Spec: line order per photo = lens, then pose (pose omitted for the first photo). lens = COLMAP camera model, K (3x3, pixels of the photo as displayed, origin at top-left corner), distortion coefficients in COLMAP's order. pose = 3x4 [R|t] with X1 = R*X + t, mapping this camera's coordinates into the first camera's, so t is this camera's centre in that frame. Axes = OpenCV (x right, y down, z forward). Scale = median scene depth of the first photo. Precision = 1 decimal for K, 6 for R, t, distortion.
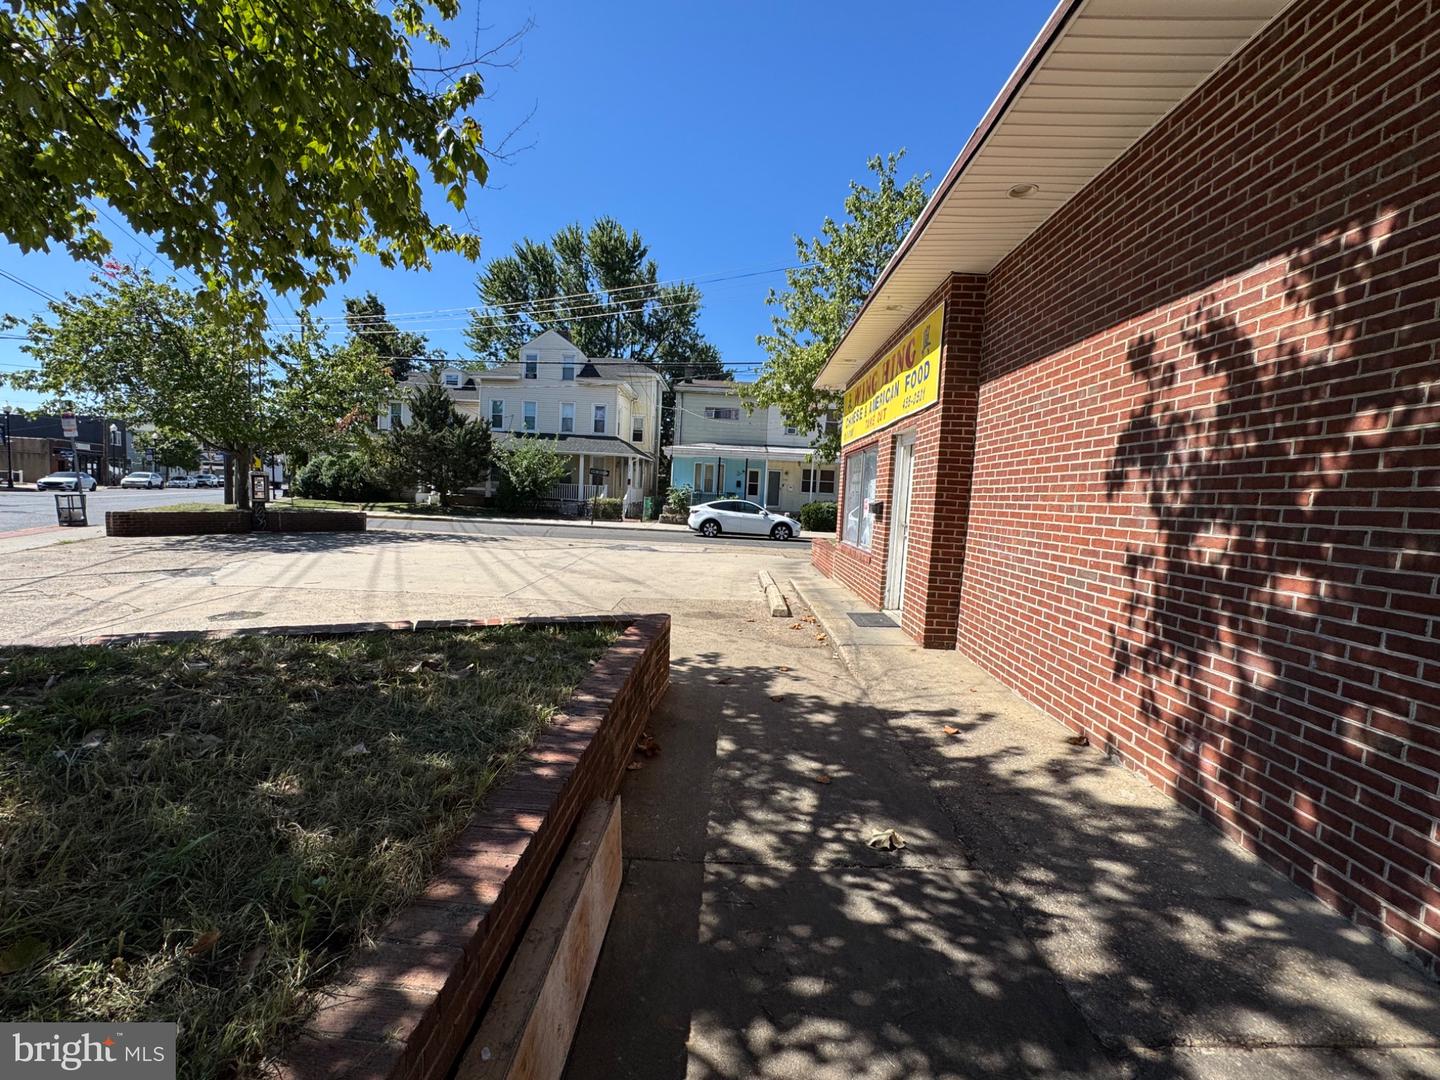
lens RADIAL K [[575.6, 0, 720.0], [0, 575.6, 540.0], [0, 0, 1]] dist [-0.001239, -0.000268]
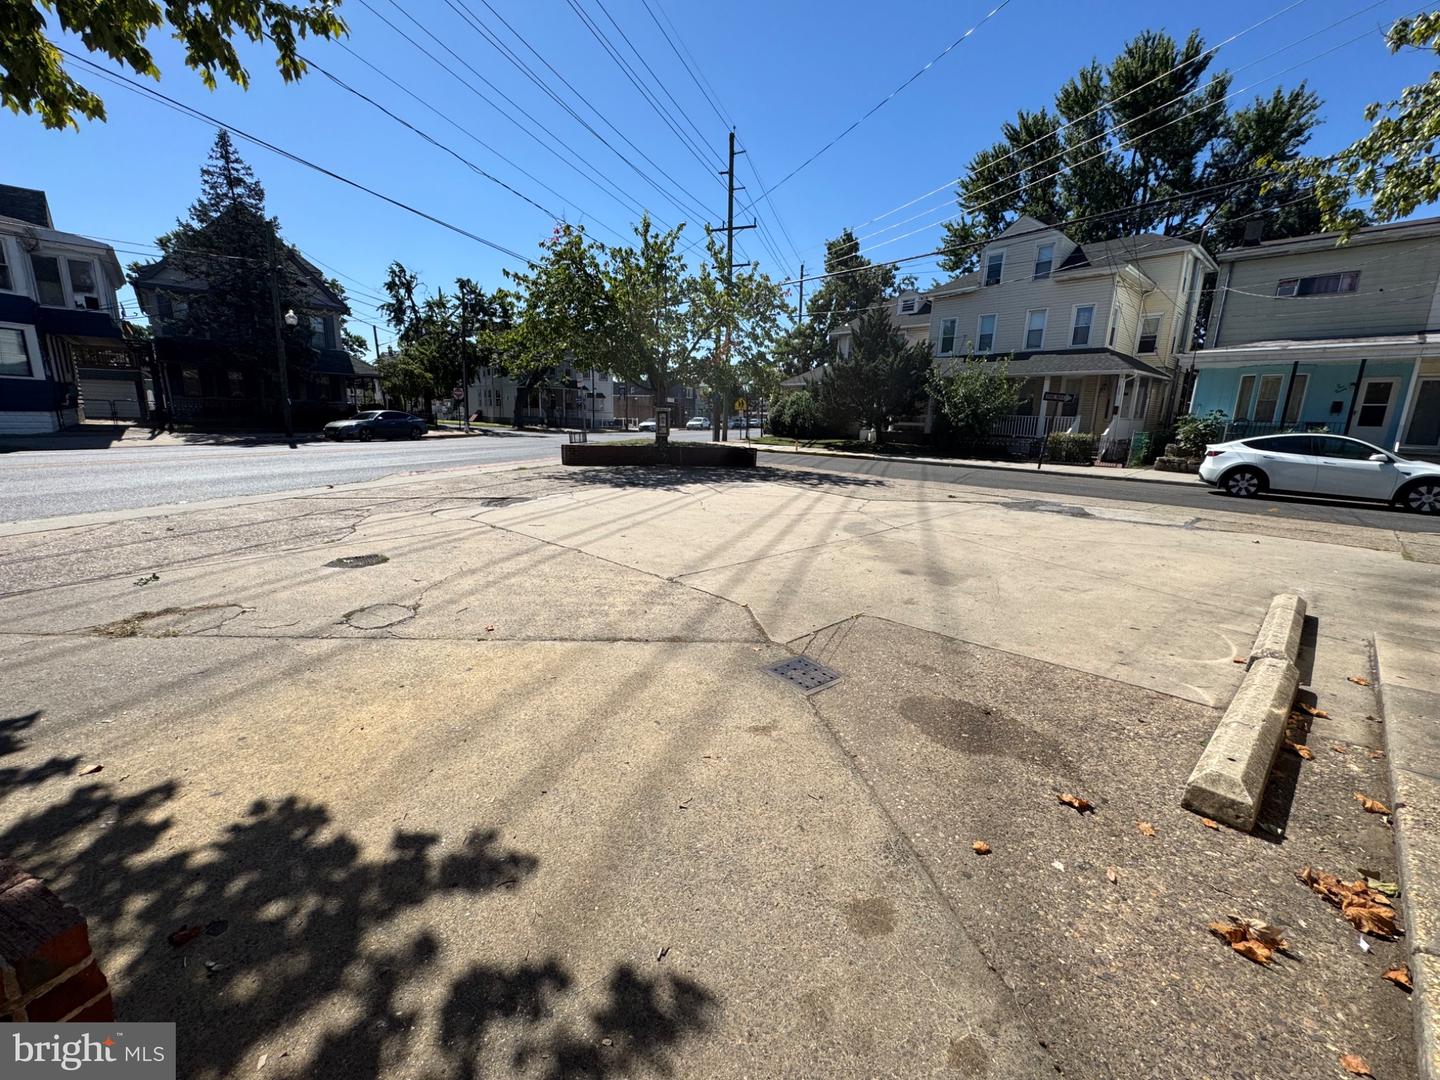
lens RADIAL K [[575.6, 0, 720.0], [0, 575.6, 540.0], [0, 0, 1]] dist [-0.001239, -0.000268]
pose [[0.694933, 0.123236, -0.708436, 0.025672], [-0.048806, 0.991016, 0.124517, -0.006029], [0.717417, -0.051955, 0.694704, 0.137473]]
